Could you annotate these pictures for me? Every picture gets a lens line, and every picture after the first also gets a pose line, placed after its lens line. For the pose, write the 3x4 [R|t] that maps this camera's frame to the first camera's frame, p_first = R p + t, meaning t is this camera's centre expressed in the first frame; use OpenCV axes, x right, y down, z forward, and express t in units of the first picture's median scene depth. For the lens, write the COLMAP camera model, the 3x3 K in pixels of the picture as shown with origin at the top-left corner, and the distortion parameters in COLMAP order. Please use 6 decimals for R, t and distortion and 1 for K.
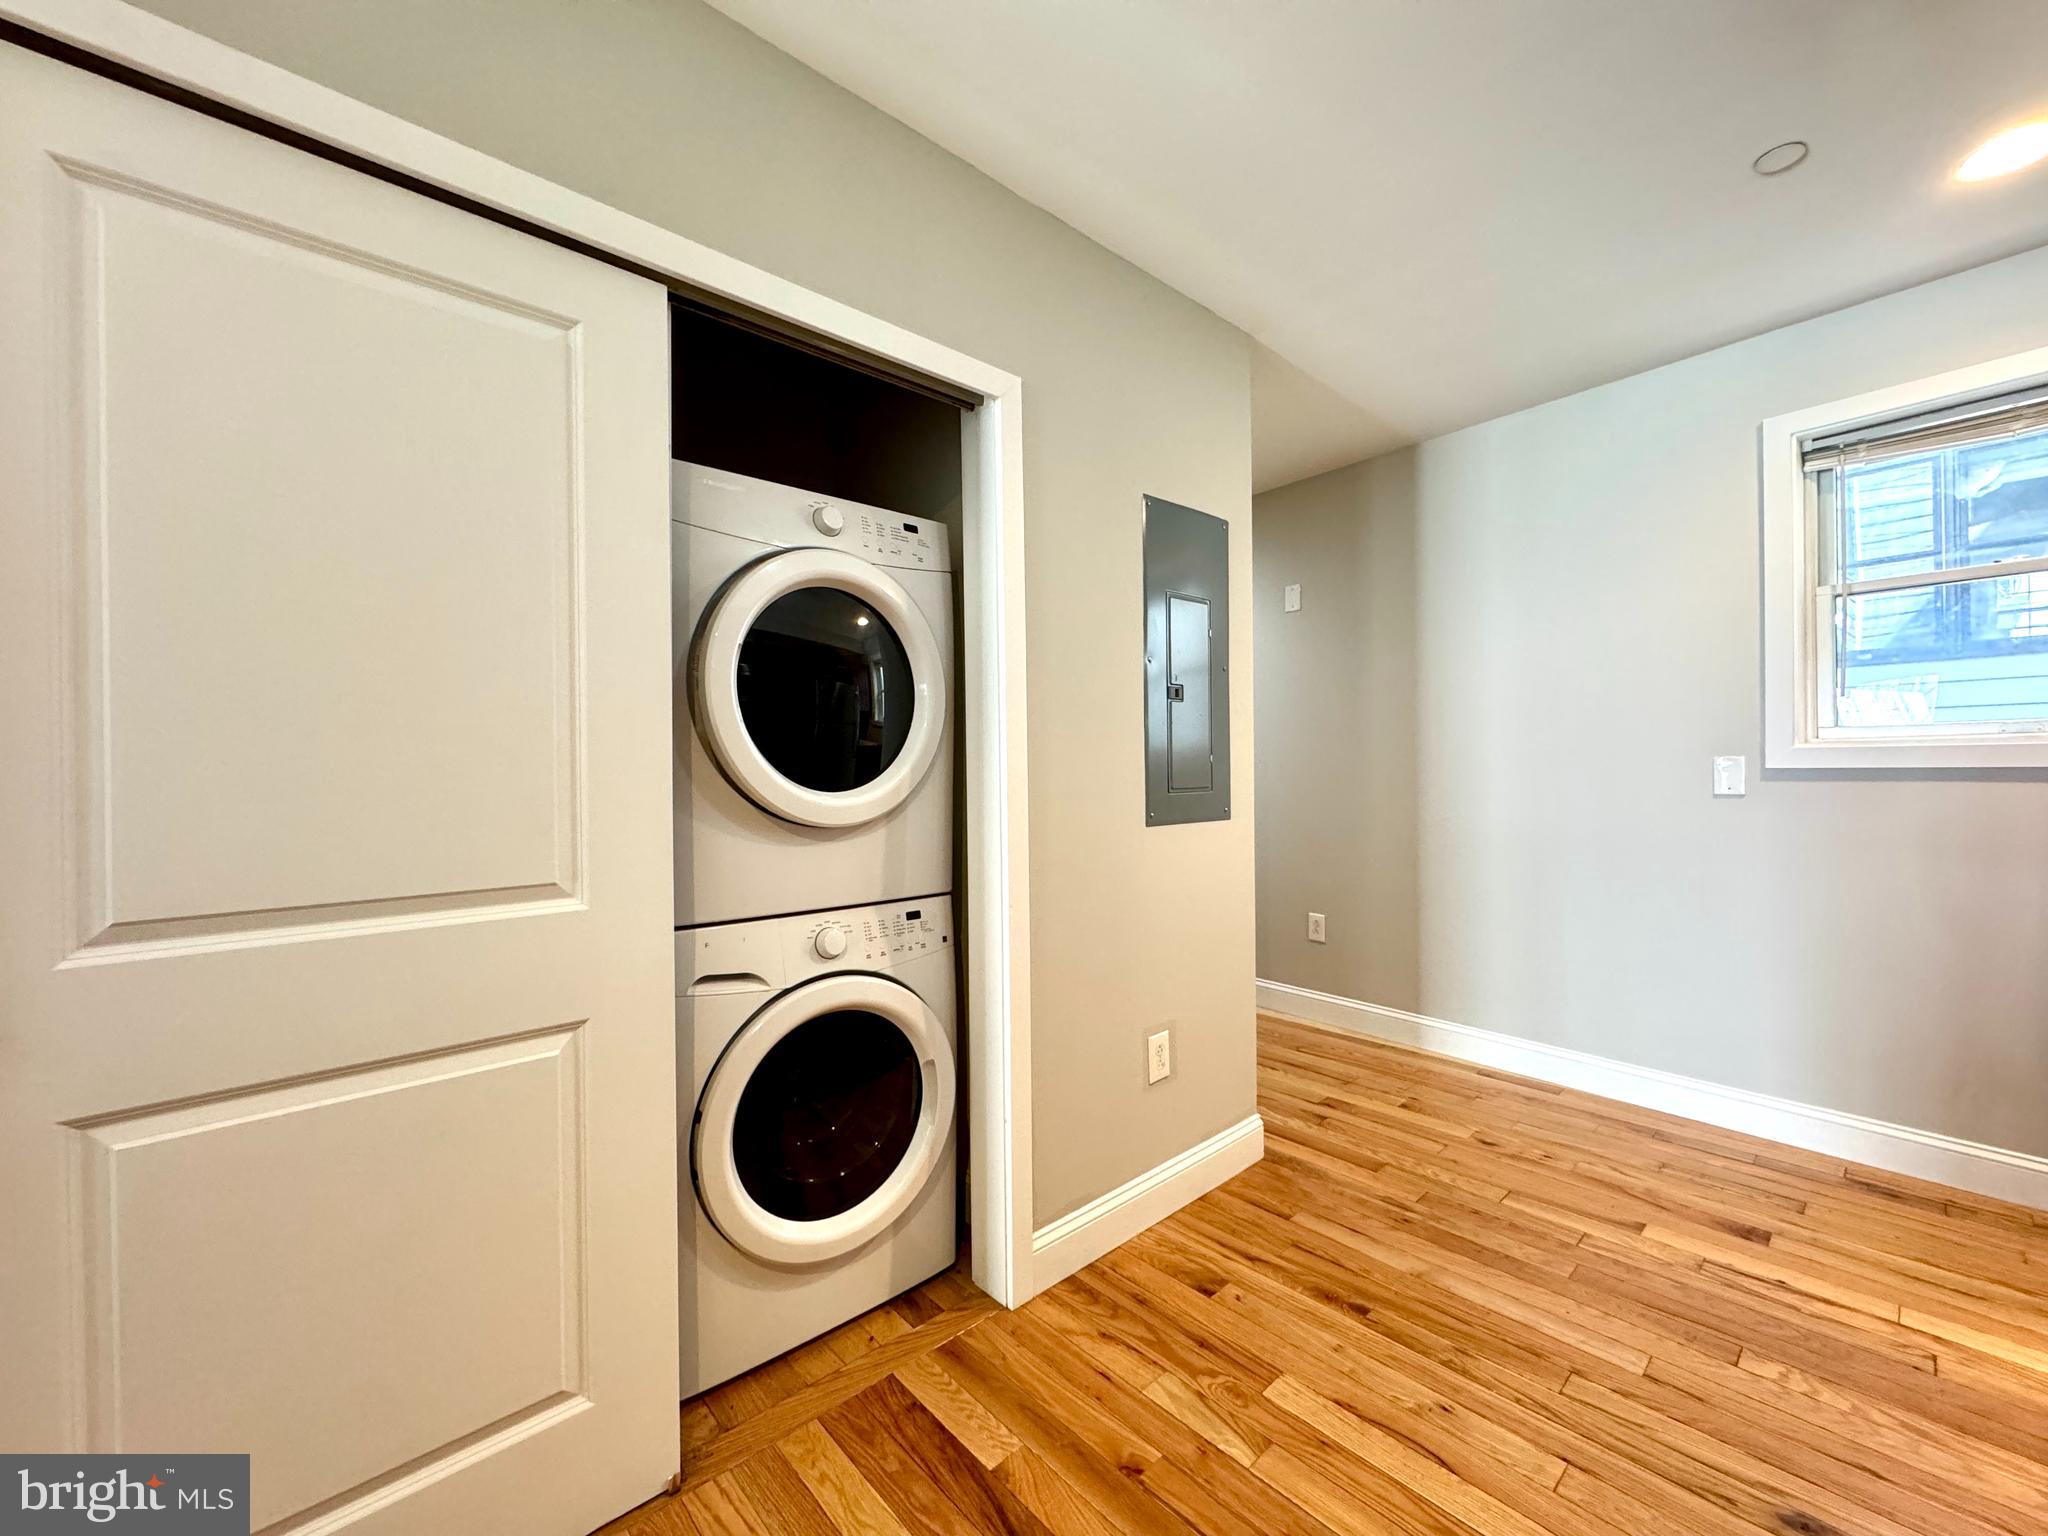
lens RADIAL K [[816.1, 0, 1024.7], [0, 816.1, 768.9], [0, 0, 1]] dist [-0.000811, 0.000498]
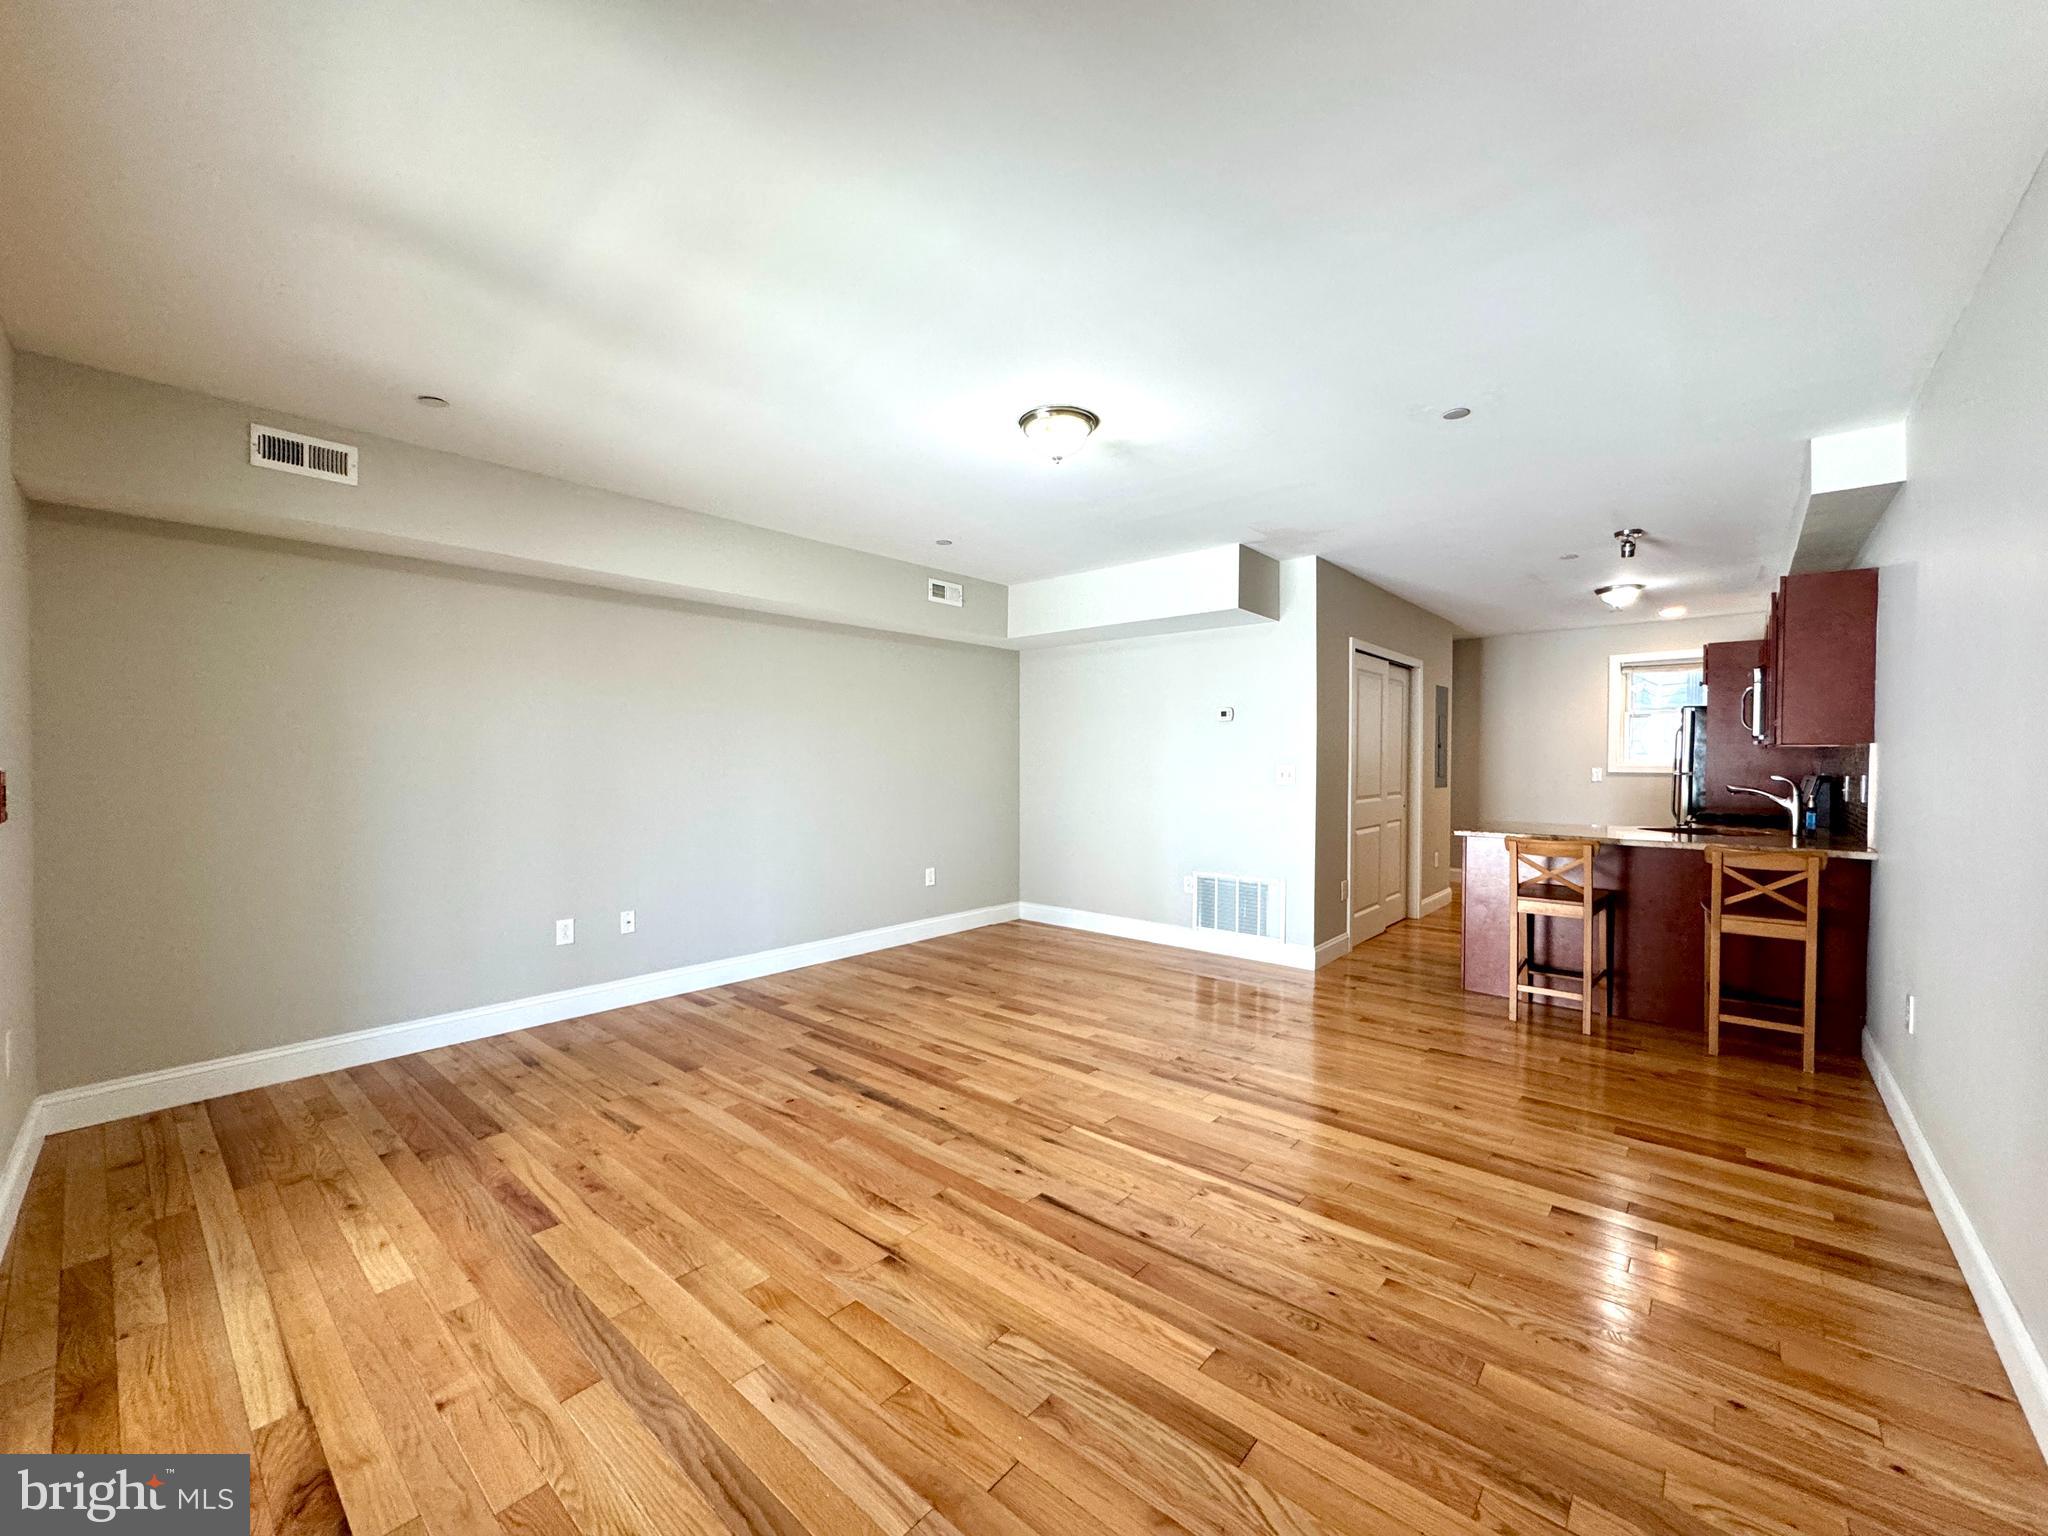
lens RADIAL K [[816.1, 0, 1031.5], [0, 816.1, 765.5], [0, 0, 1]] dist [-0.000811, 0.000498]
pose [[0.991540, 0.013610, 0.129083, -1.985178], [-0.014785, 0.999857, 0.008151, -0.021081], [-0.128954, -0.009991, 0.991600, -2.131073]]
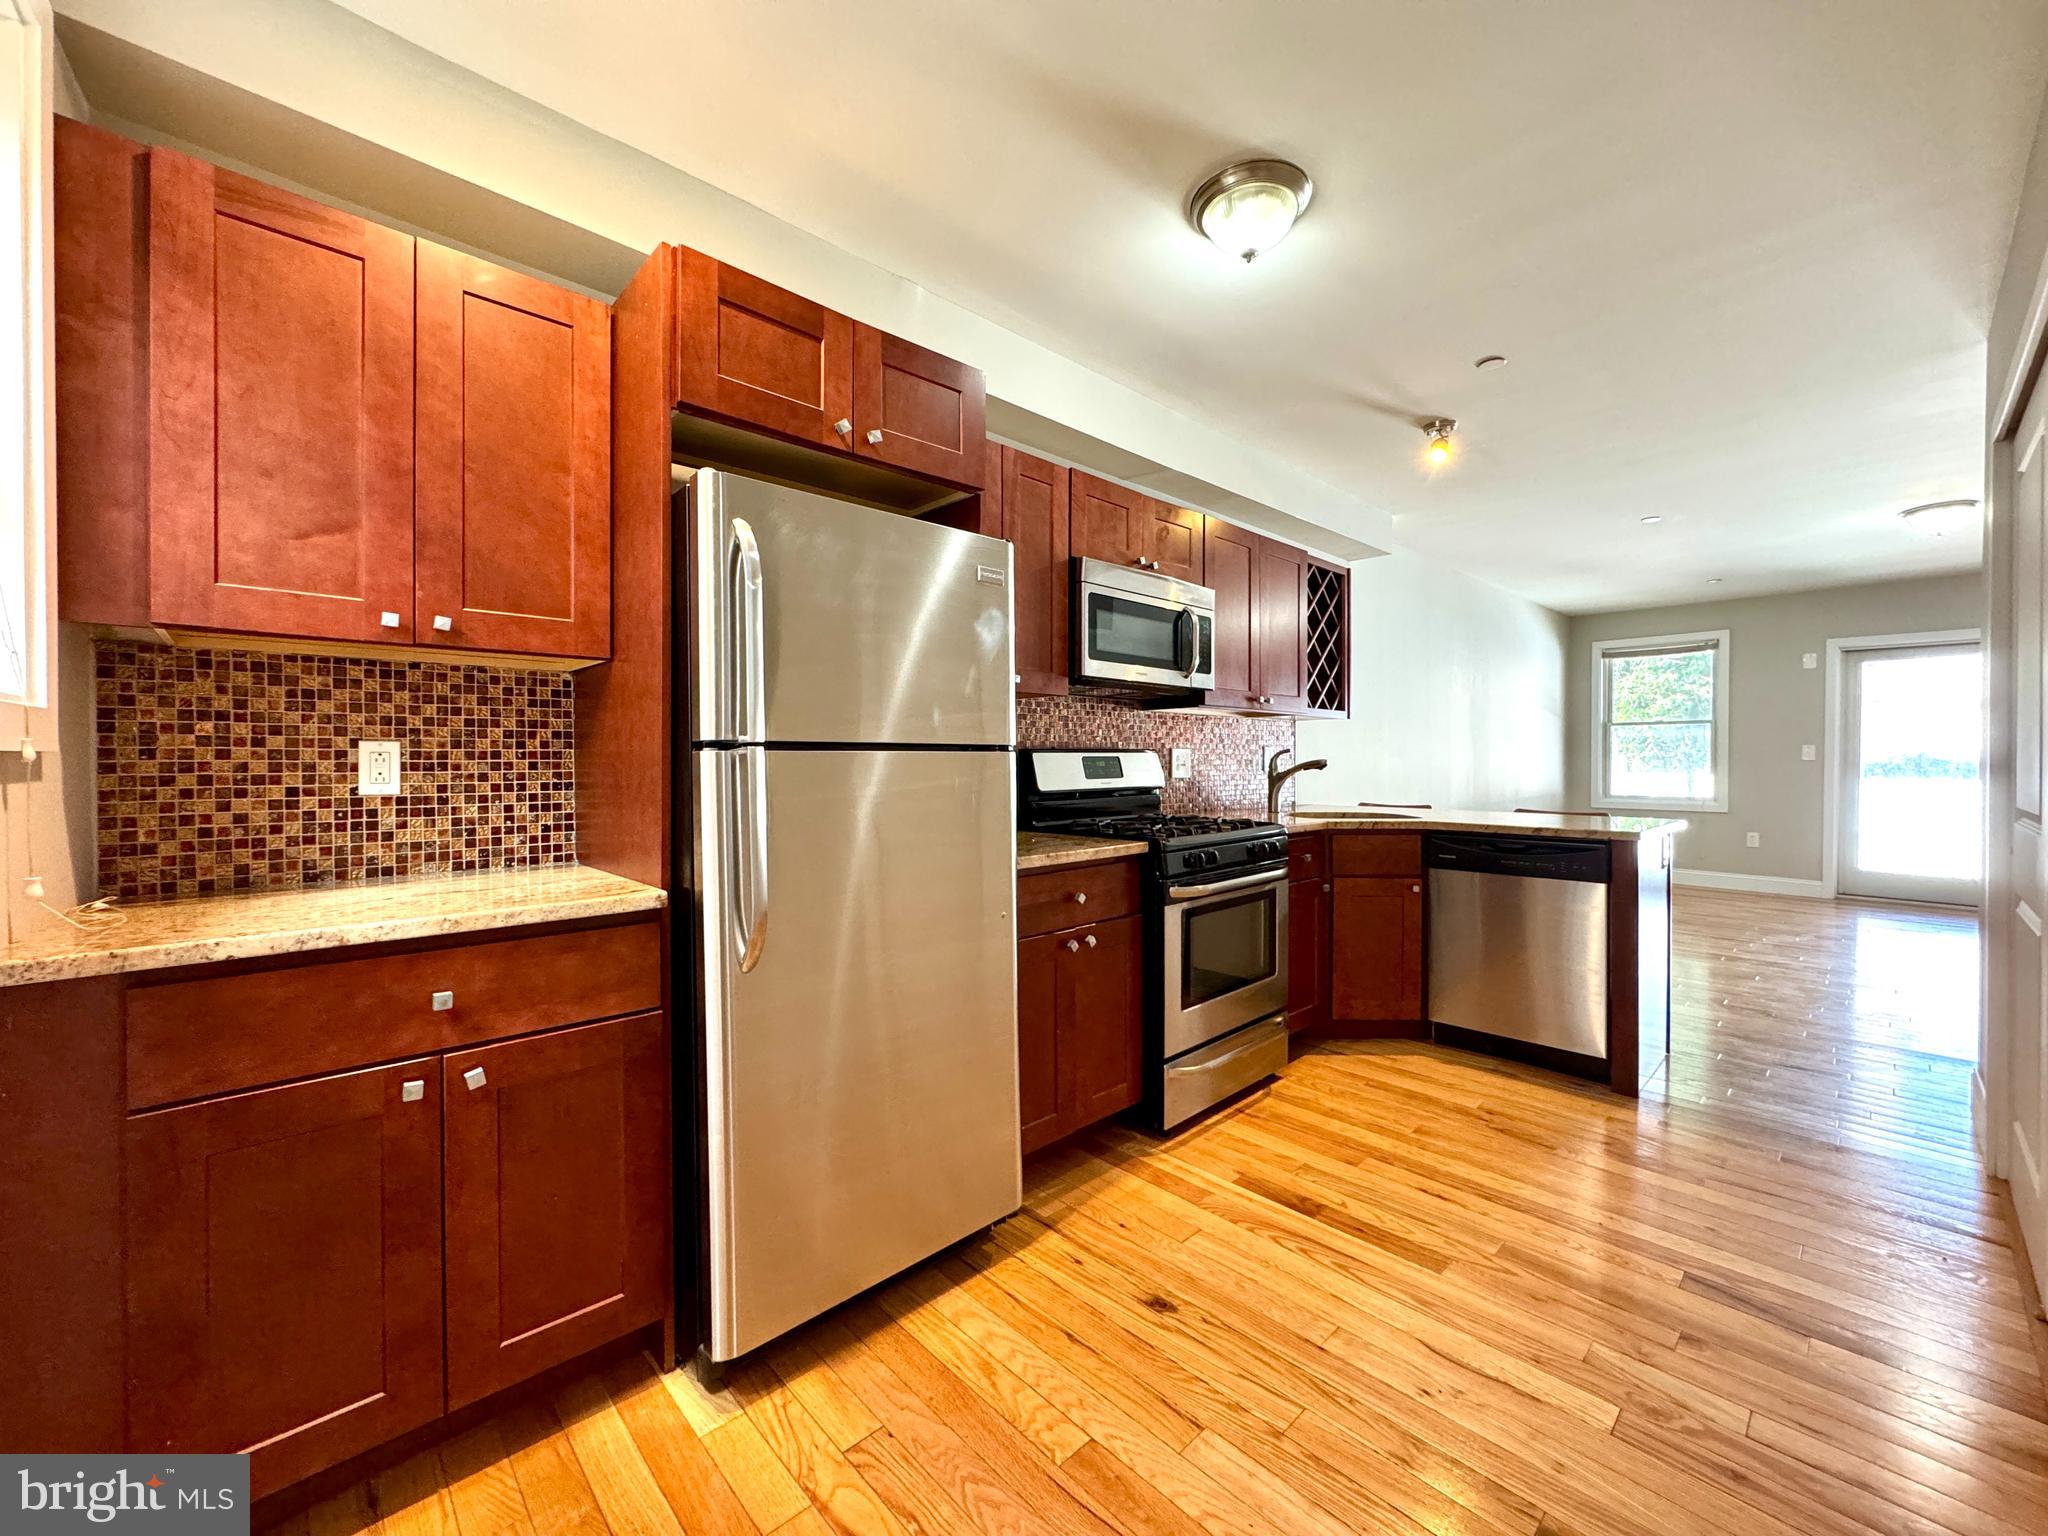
lens RADIAL K [[816.1, 0, 1021.2], [0, 816.1, 764.4], [0, 0, 1]] dist [-0.000811, 0.000498]
pose [[-0.999723, 0.013071, -0.019584, 0.762747], [0.012916, 0.999884, 0.008030, 0.009720], [0.019686, 0.007775, -0.999776, 1.482429]]
